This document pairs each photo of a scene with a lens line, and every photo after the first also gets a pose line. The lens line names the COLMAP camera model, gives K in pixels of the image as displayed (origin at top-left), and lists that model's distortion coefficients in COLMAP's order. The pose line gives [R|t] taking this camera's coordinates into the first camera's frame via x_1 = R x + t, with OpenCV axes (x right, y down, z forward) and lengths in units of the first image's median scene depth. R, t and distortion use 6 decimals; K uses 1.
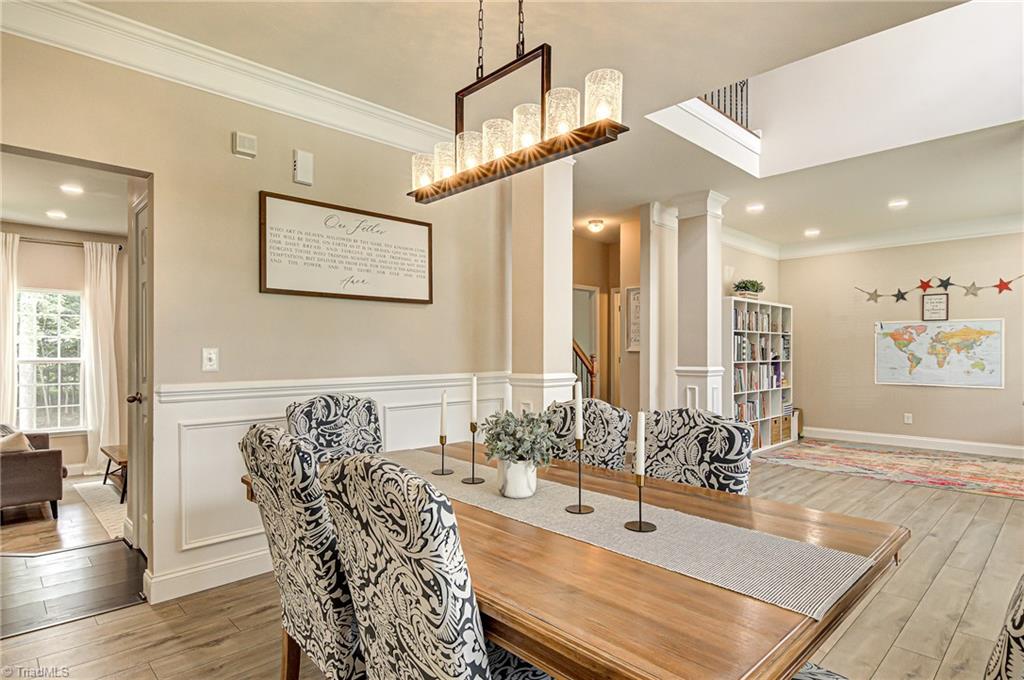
lens RADIAL K [[545.3, 0, 509.9], [0, 545.3, 351.5], [0, 0, 1]] dist [0.004286, -0.000127]
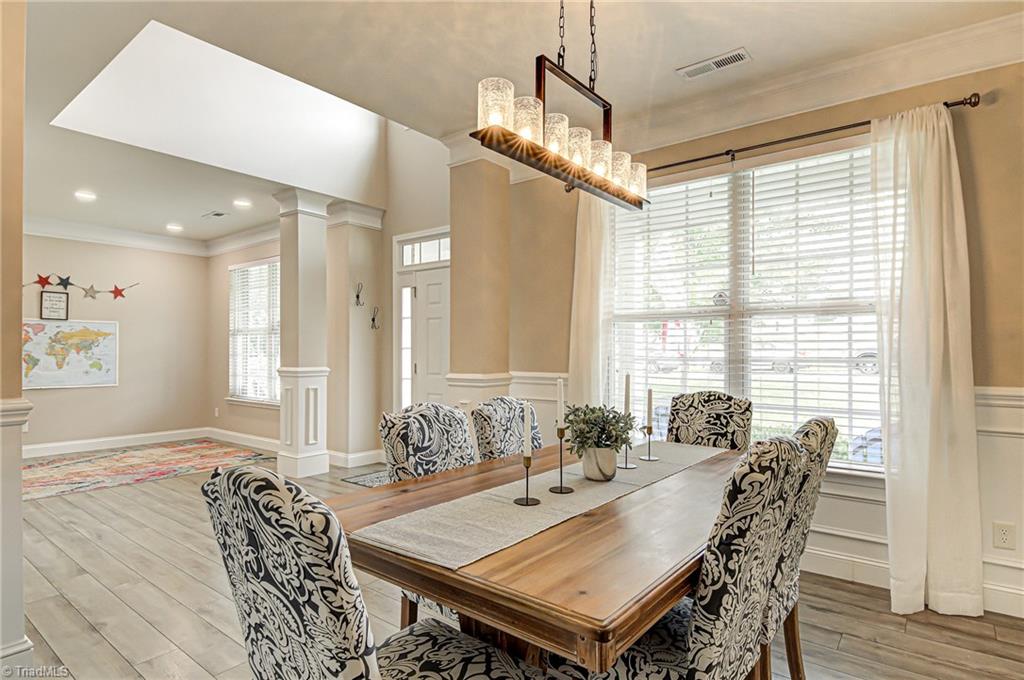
lens RADIAL K [[545.3, 0, 509.9], [0, 545.3, 351.5], [0, 0, 1]] dist [0.004286, -0.000127]
pose [[-0.137348, -0.001304, 0.990522, -0.292622], [0.001638, 0.999997, 0.001544, -0.001106], [-0.990522, 0.001835, -0.137345, 0.360486]]
